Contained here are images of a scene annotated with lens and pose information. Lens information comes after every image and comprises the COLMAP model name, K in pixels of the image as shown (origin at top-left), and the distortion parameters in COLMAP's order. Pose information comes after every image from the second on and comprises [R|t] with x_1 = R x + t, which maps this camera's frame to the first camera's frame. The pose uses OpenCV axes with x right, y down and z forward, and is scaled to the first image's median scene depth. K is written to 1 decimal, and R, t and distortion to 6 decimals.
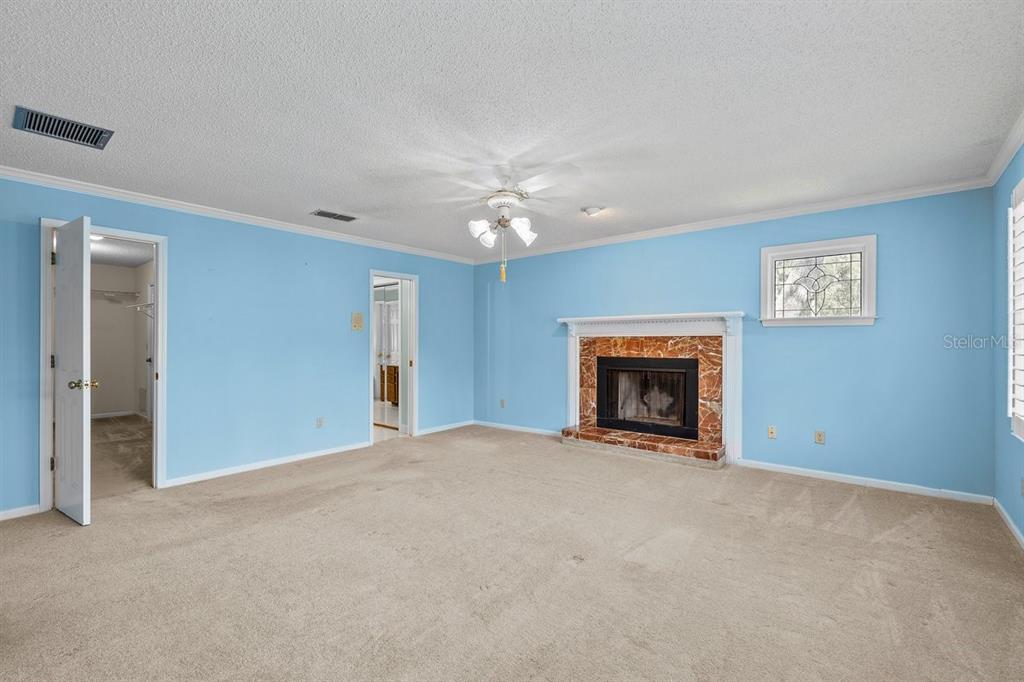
lens RADIAL K [[453.6, 0, 512.0], [0, 453.6, 341.0], [0, 0, 1]] dist [-0.000112, -0.000001]
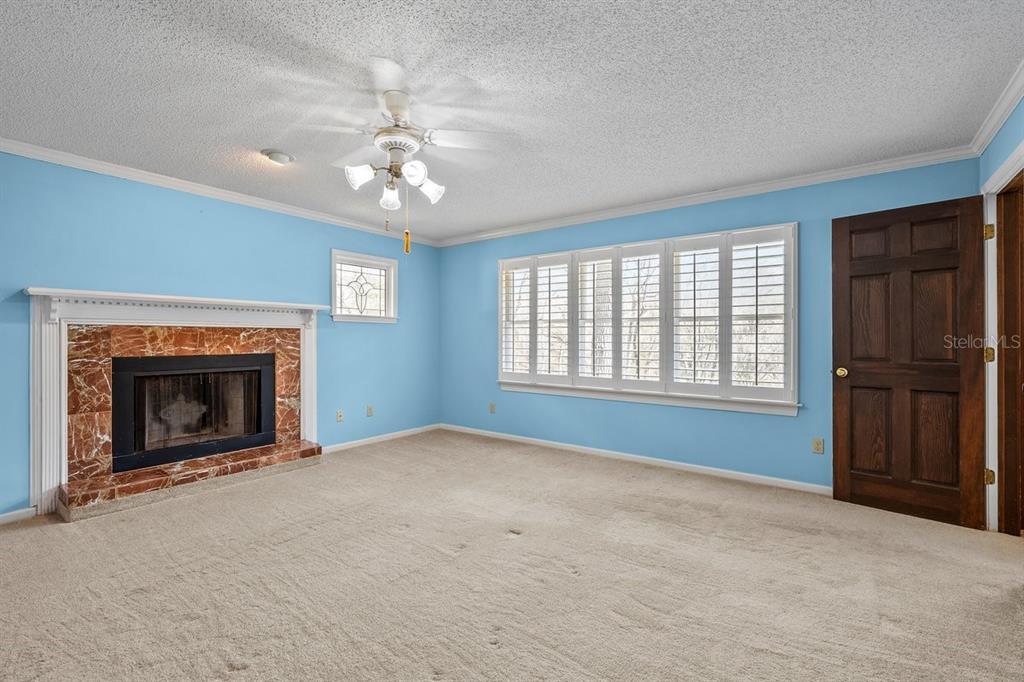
lens RADIAL K [[453.6, 0, 512.0], [0, 453.6, 341.0], [0, 0, 1]] dist [-0.000112, -0.000001]
pose [[-0.044071, -0.006120, 0.999010, -0.491414], [-0.003672, 0.999975, 0.005964, 0.007209], [-0.999022, -0.003406, -0.044092, 0.546716]]
